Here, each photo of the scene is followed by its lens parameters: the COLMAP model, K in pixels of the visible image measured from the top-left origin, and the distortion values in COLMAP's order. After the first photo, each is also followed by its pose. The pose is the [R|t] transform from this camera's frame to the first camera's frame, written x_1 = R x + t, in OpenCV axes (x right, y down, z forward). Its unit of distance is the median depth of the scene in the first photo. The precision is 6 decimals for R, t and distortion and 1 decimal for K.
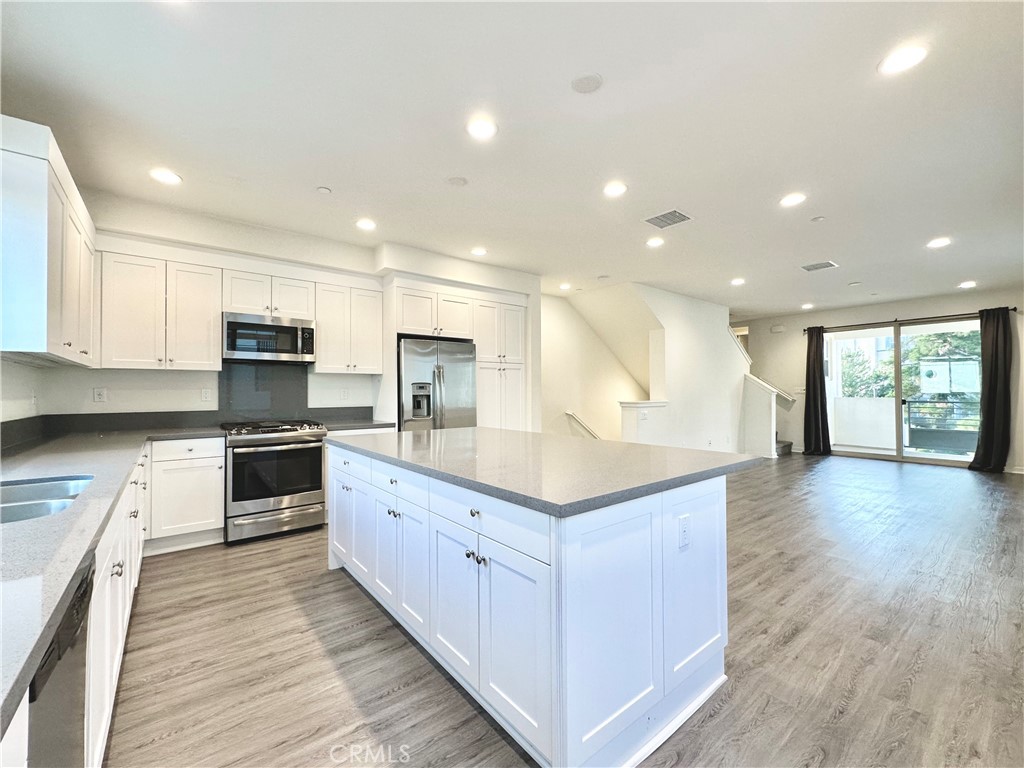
lens RADIAL K [[389.9, 0, 518.0], [0, 389.9, 384.5], [0, 0, 1]] dist [0.000495, 0.000096]
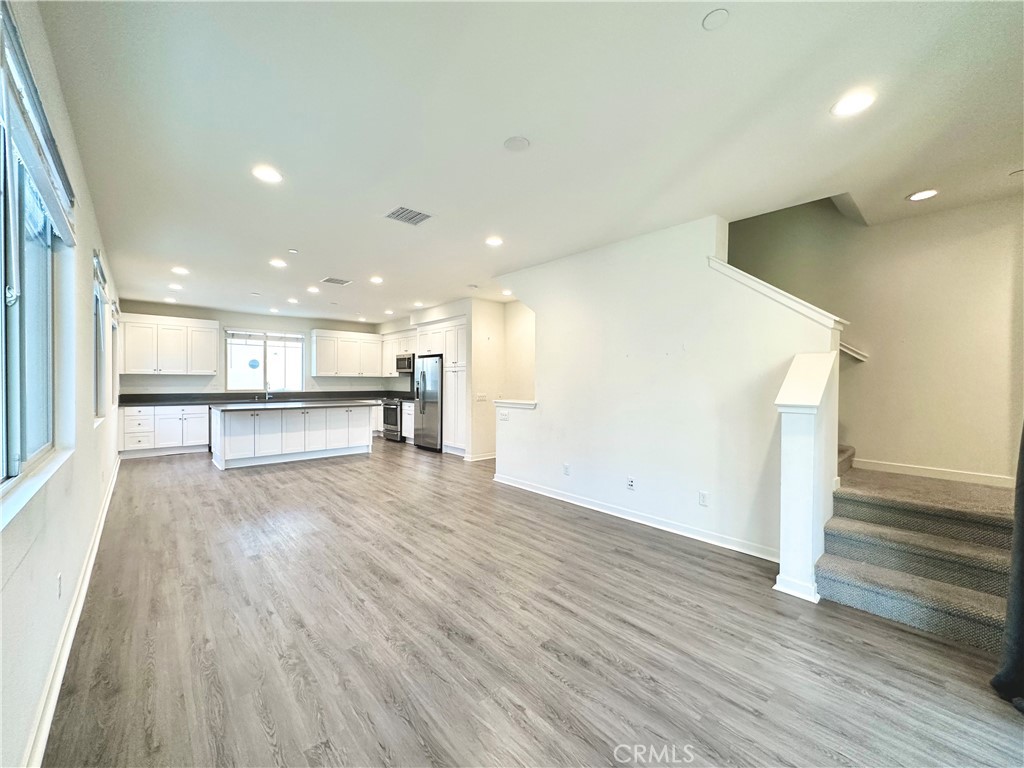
lens RADIAL K [[415.5, 0, 512.0], [0, 415.5, 384.0], [0, 0, 1]] dist [-0.000059, 0.000083]
pose [[0.091653, 0.010569, -0.995735, 2.663522], [0.003793, 0.999933, 0.010962, -0.017199], [0.995784, -0.004781, 0.091606, 1.937758]]
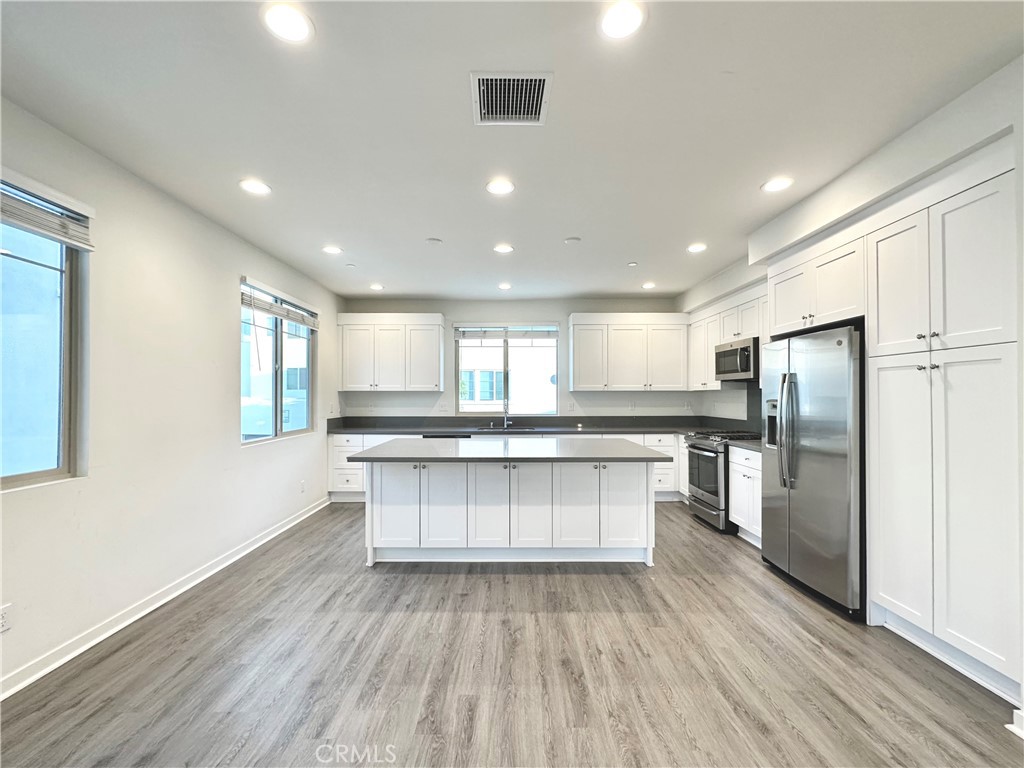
lens RADIAL K [[423.8, 0, 508.2], [0, 423.8, 395.8], [0, 0, 1]] dist [-0.001037, -0.000087]
pose [[-0.599897, 0.004261, -0.800066, 1.047173], [0.010967, 0.999936, -0.002897, -0.022785], [0.800002, -0.010513, -0.599905, 1.659930]]
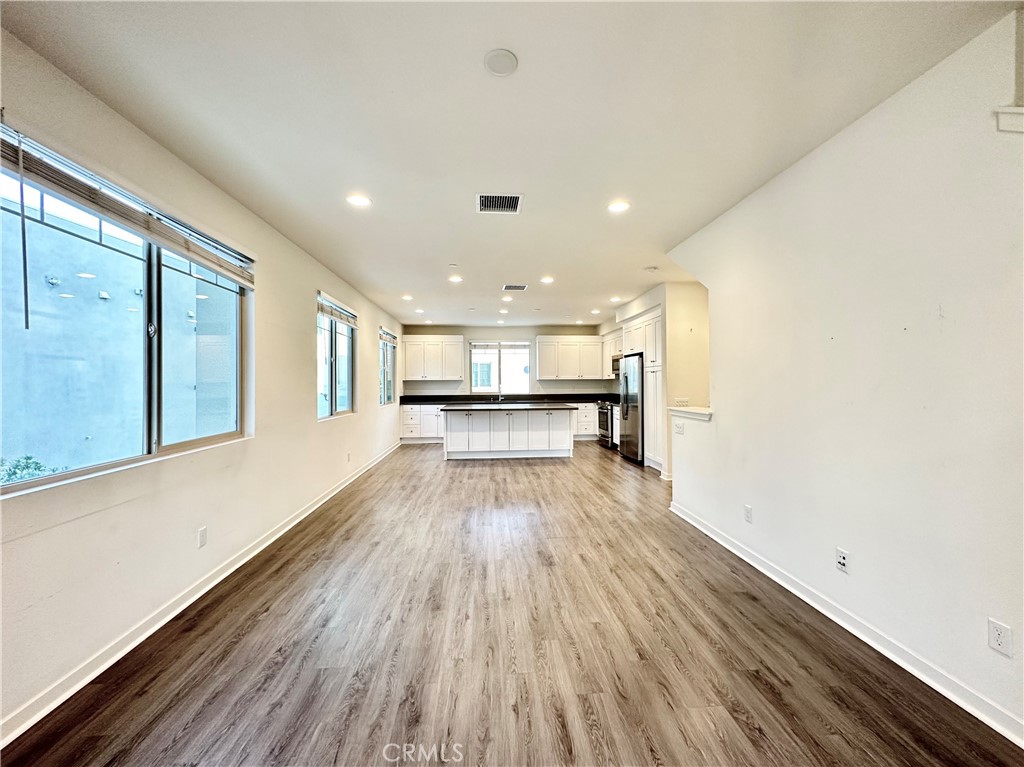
lens RADIAL K [[415.2, 0, 509.8], [0, 415.2, 377.3], [0, 0, 1]] dist [-0.000146, -0.000080]
pose [[-0.543384, -0.005339, -0.839468, 2.311373], [0.016076, 0.999730, -0.016764, -0.014037], [0.839331, -0.022605, -0.543151, 2.390435]]
